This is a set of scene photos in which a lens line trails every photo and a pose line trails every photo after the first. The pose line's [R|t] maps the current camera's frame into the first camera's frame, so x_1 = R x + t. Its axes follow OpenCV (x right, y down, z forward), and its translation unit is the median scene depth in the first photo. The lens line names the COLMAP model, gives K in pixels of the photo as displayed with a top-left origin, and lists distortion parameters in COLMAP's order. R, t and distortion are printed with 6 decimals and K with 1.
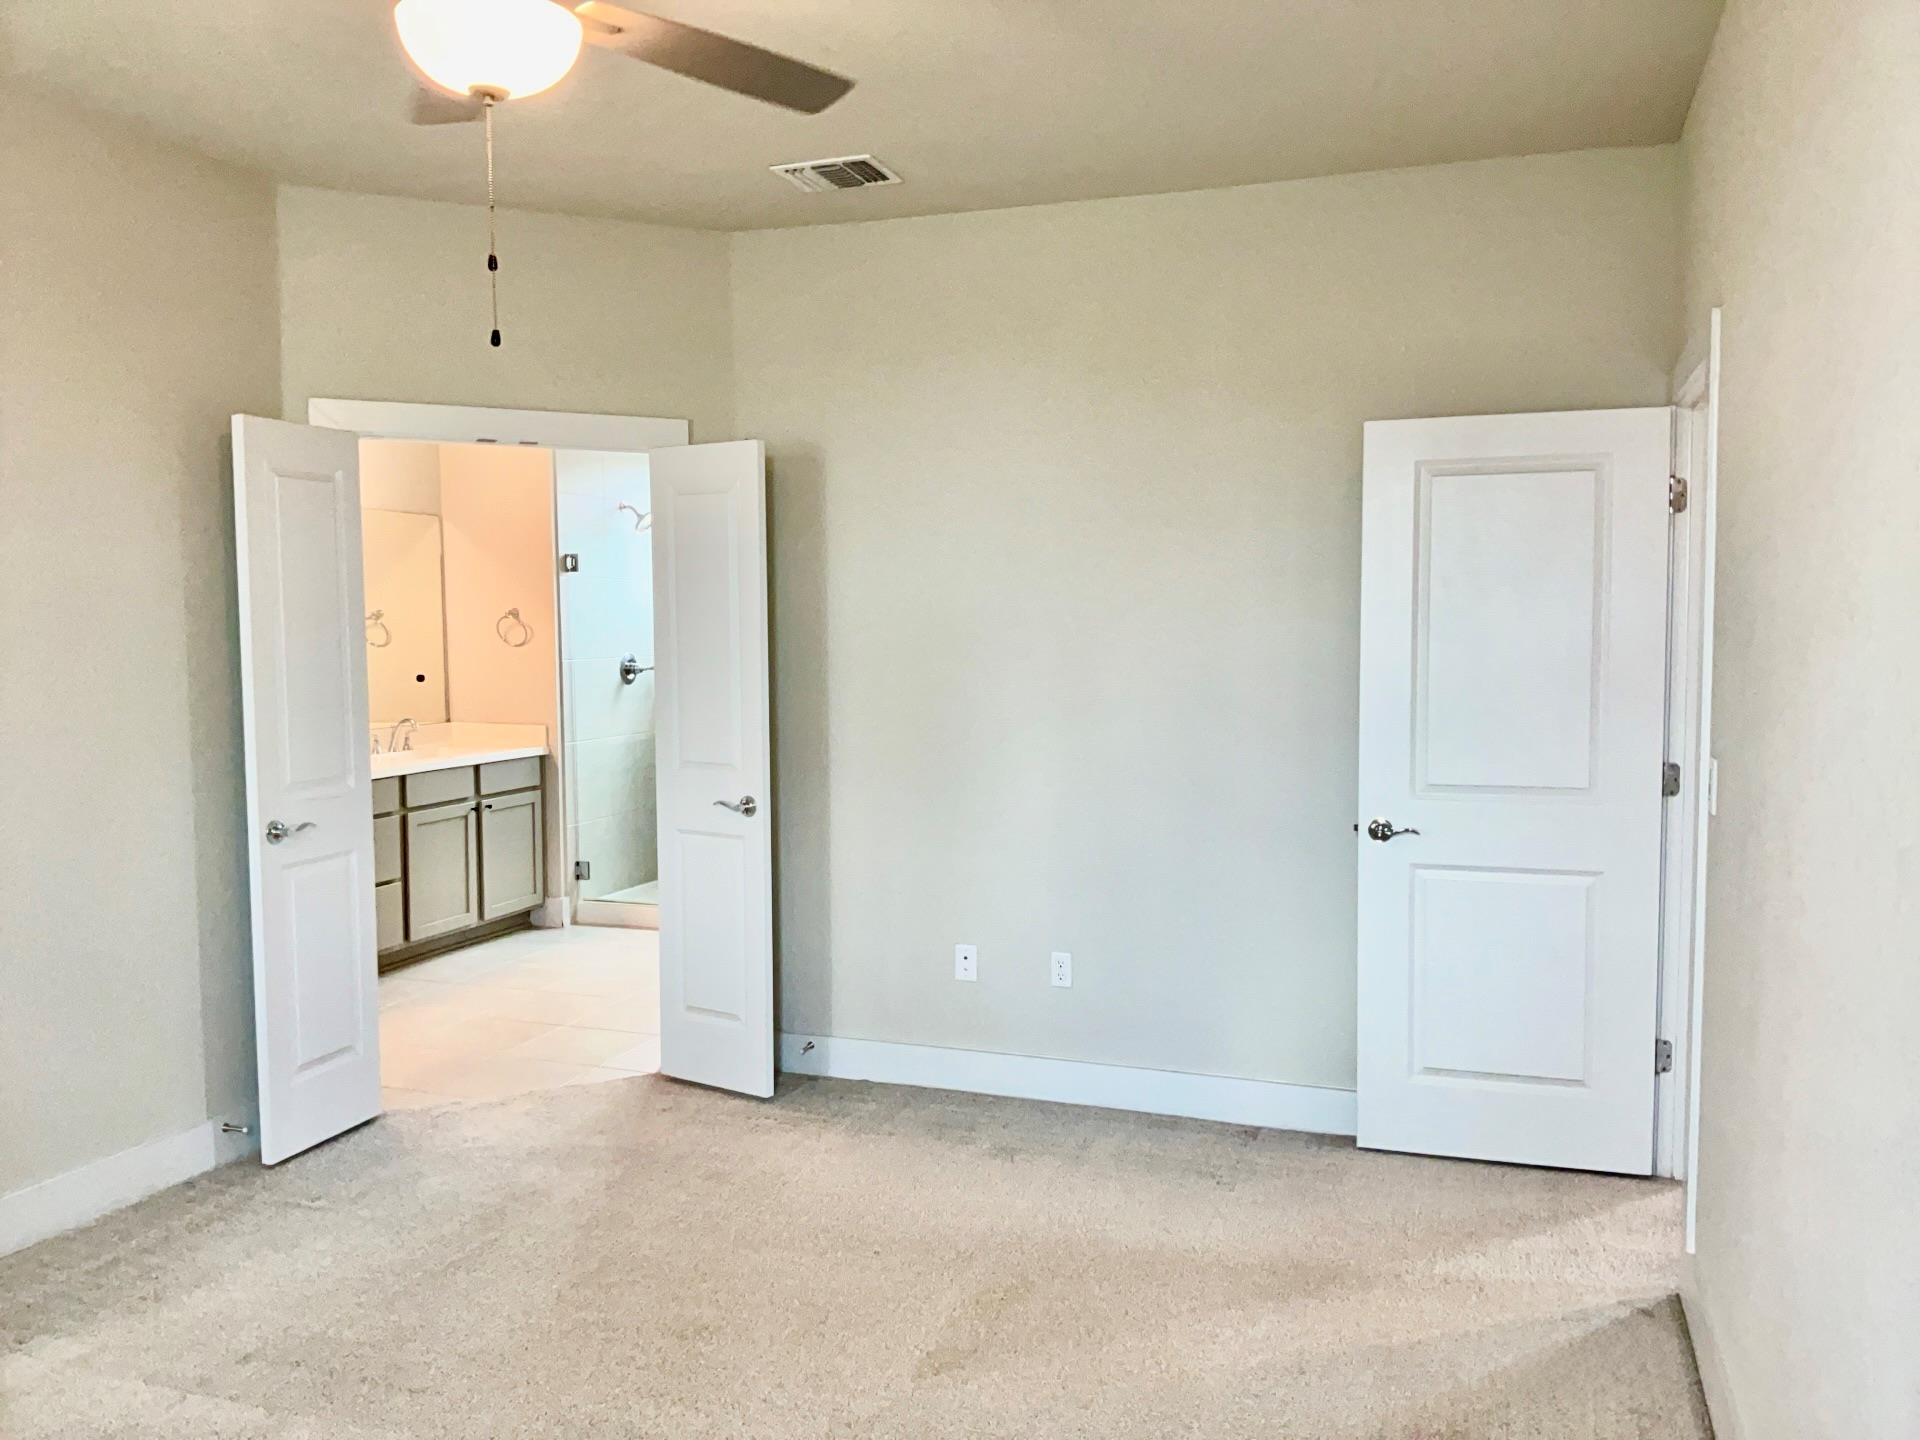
lens RADIAL K [[1526.6, 0, 974.6], [0, 1526.6, 724.8], [0, 0, 1]] dist [0.097336, -0.159353]
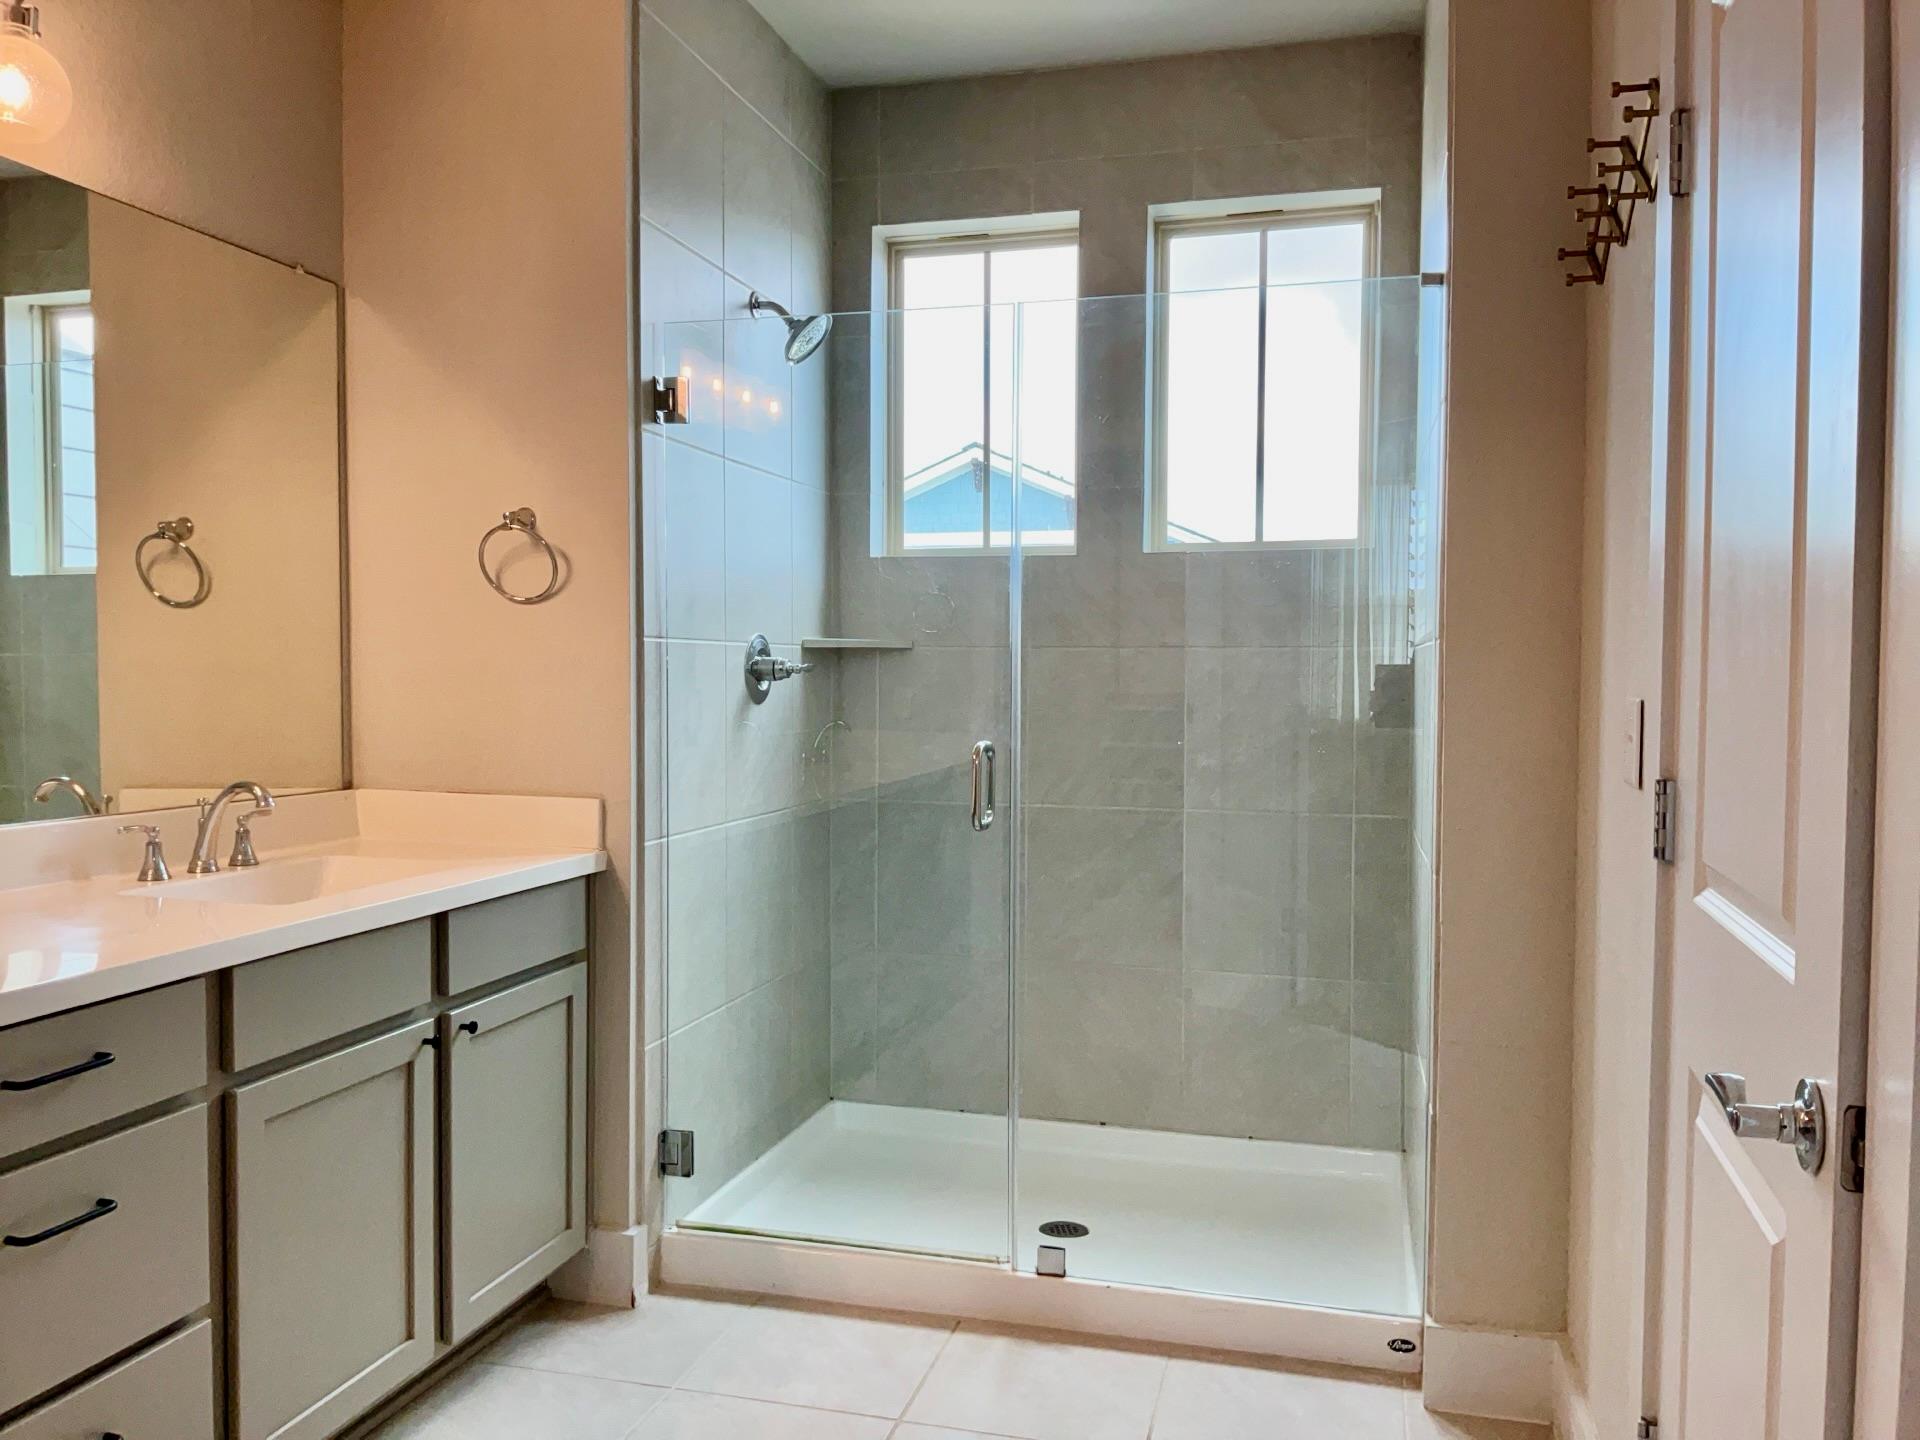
lens RADIAL K [[1517.8, 0, 957.6], [0, 1517.8, 724.5], [0, 0, 1]] dist [0.092111, -0.164861]
pose [[0.997090, 0.007915, 0.075817, -0.216154], [-0.005481, 0.999465, -0.032254, -0.006720], [-0.076031, 0.031745, 0.996600, 0.594562]]
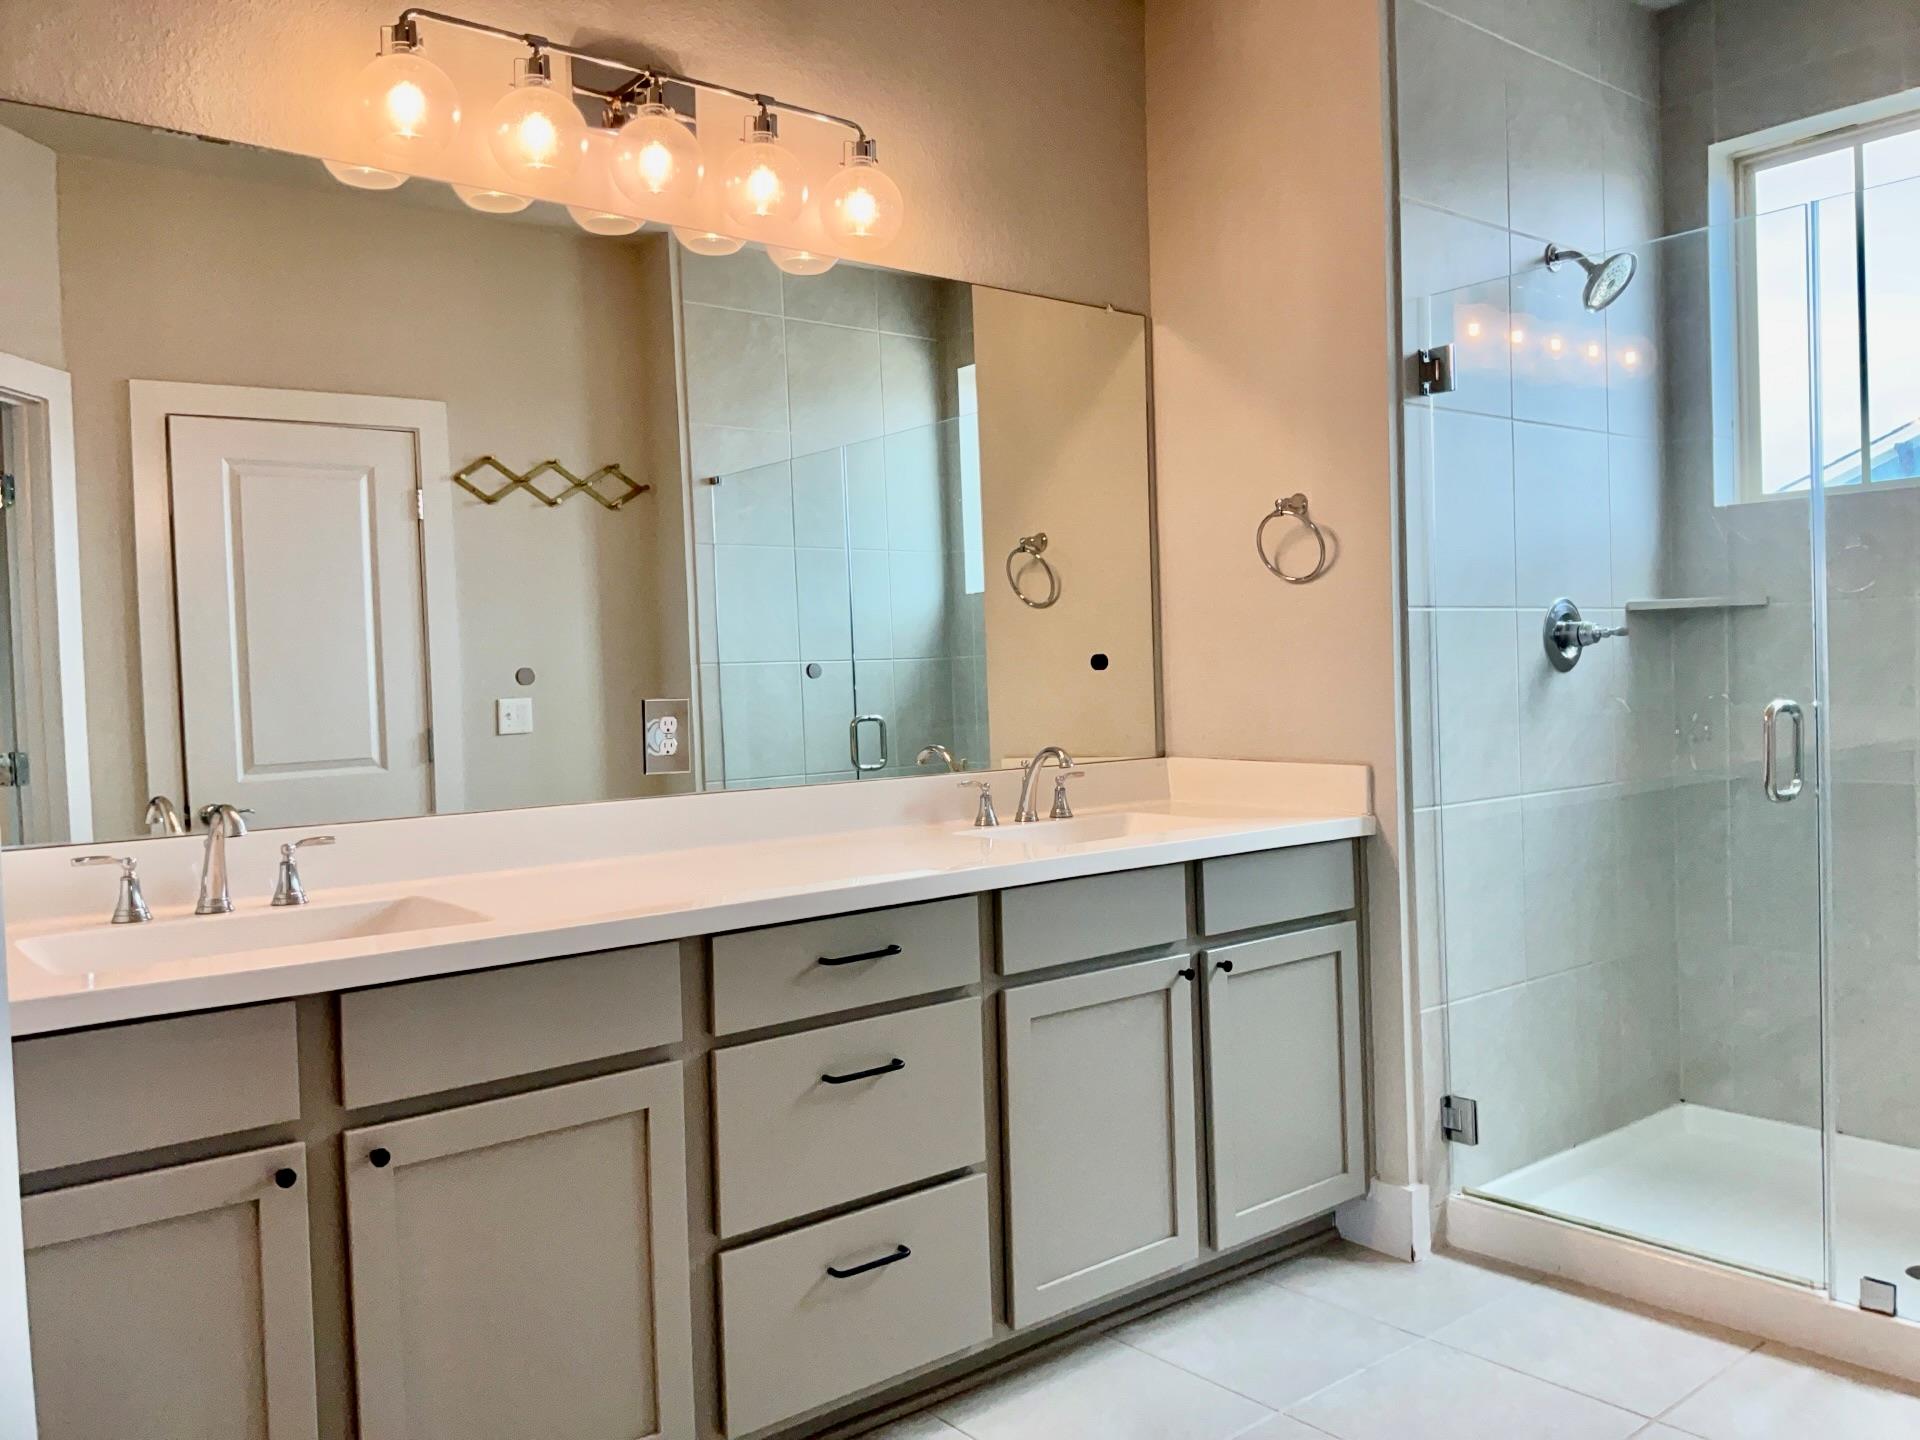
lens RADIAL K [[1517.8, 0, 957.6], [0, 1517.8, 724.5], [0, 0, 1]] dist [0.092111, -0.164861]
pose [[0.851999, -0.008656, -0.523472, -0.156701], [-0.006641, 0.999604, -0.027340, 0.001323], [0.523501, 0.026770, 0.851604, 0.587845]]
